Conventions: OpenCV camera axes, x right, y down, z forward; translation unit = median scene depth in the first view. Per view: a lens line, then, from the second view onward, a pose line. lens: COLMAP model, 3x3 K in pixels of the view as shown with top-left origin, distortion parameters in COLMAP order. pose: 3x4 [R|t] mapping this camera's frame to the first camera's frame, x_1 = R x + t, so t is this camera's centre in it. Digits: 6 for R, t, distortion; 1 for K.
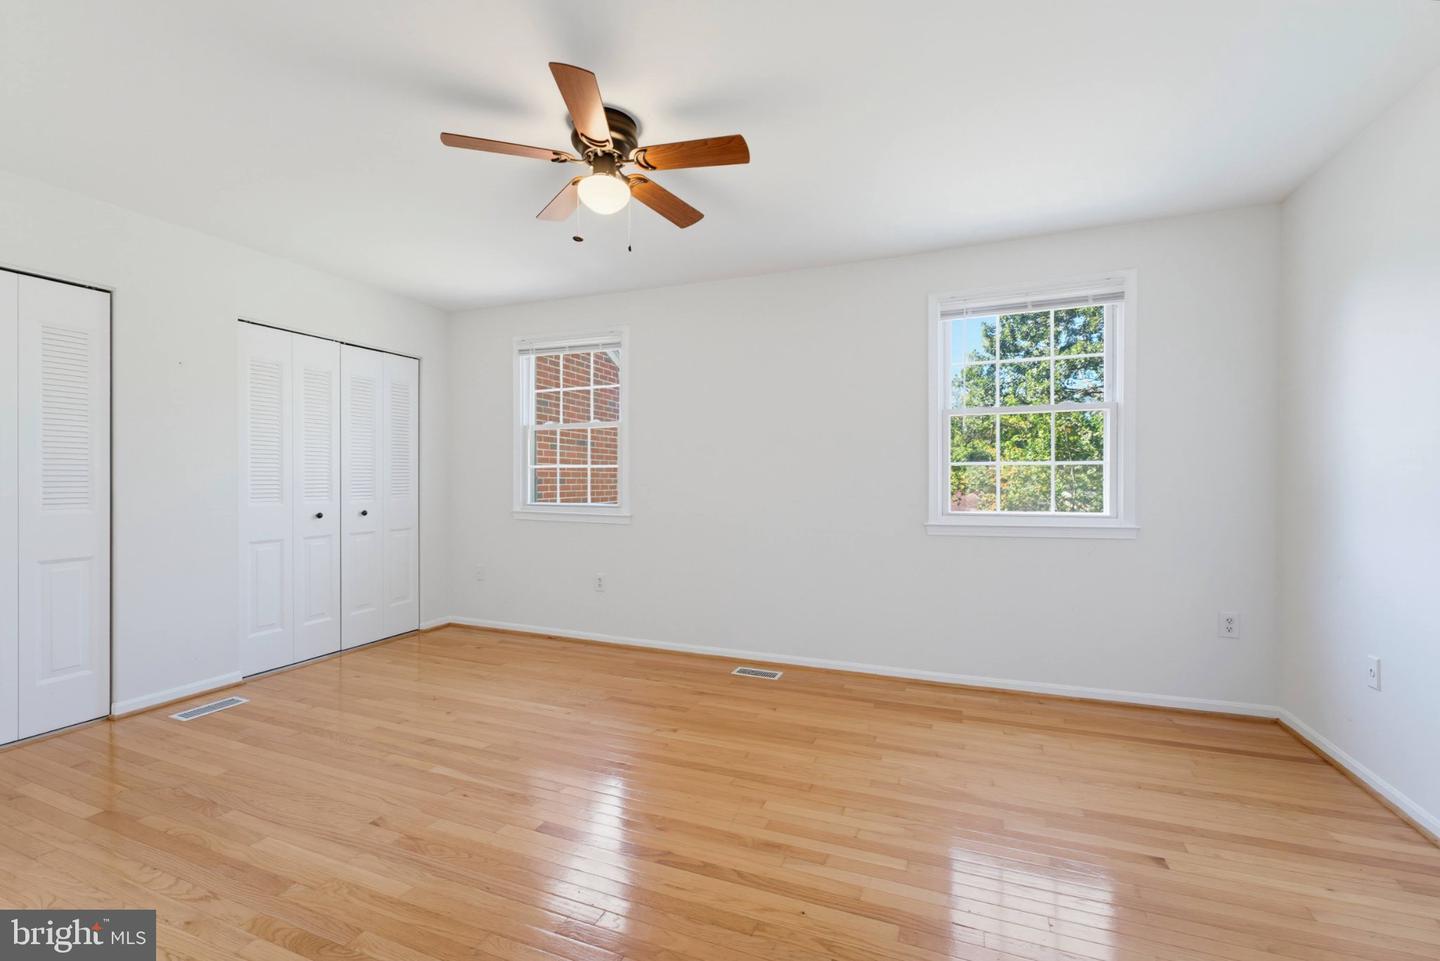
lens RADIAL K [[591.5, 0, 731.9], [0, 591.5, 482.9], [0, 0, 1]] dist [-0.002833, 0.000369]
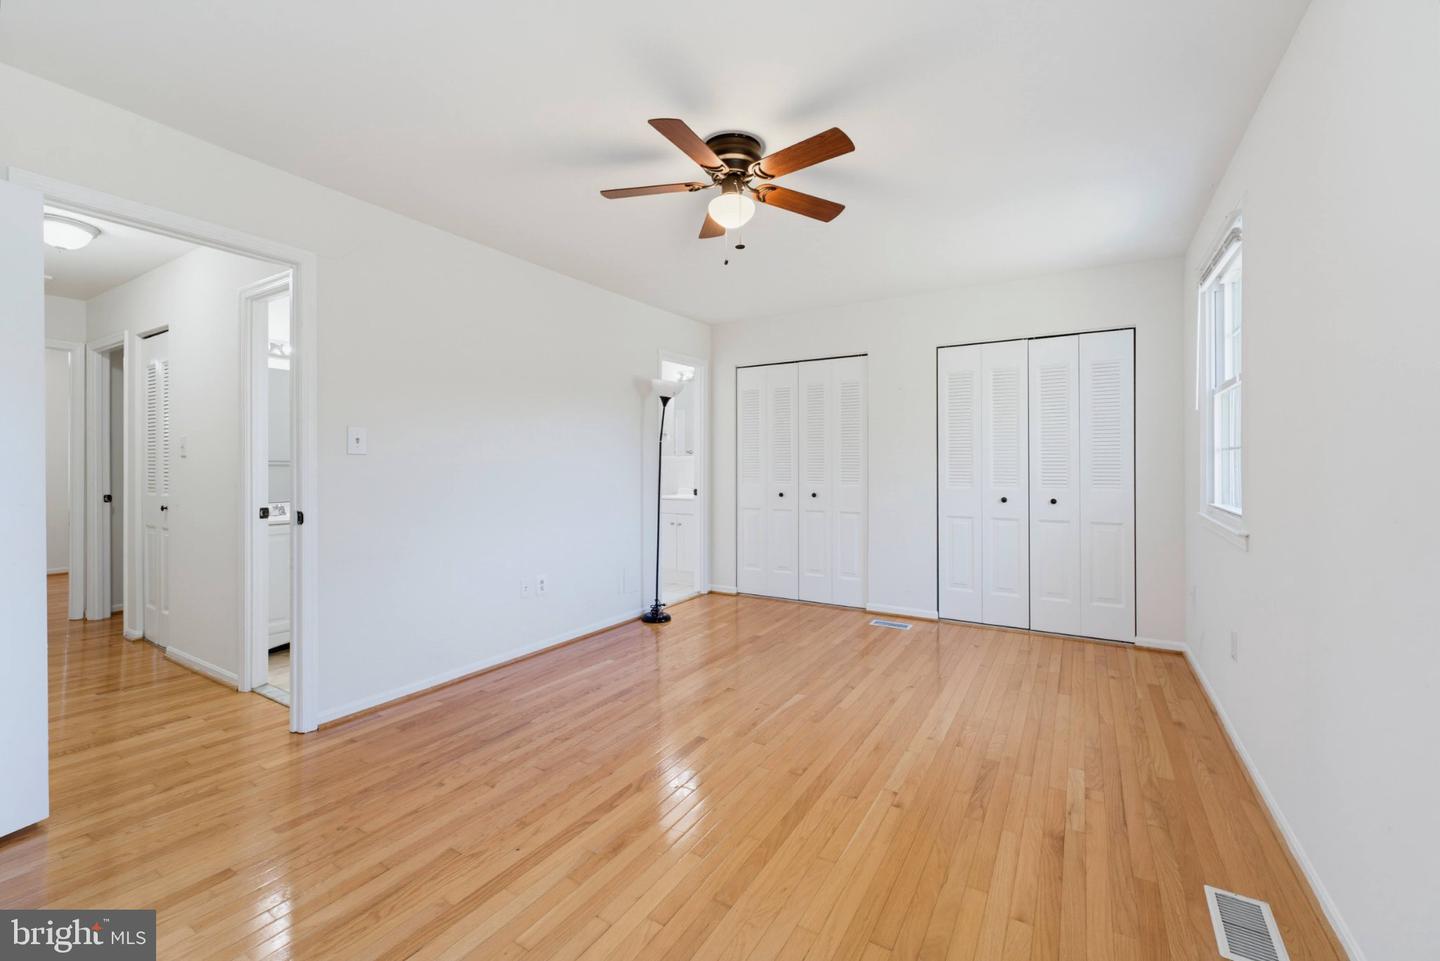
lens RADIAL K [[591.5, 0, 726.8], [0, 591.5, 465.6], [0, 0, 1]] dist [-0.002833, 0.000369]
pose [[-0.167802, 0.001252, -0.985820, 0.614446], [-0.007908, 0.999965, 0.002616, -0.011413], [0.985789, 0.008235, -0.167786, 0.825571]]
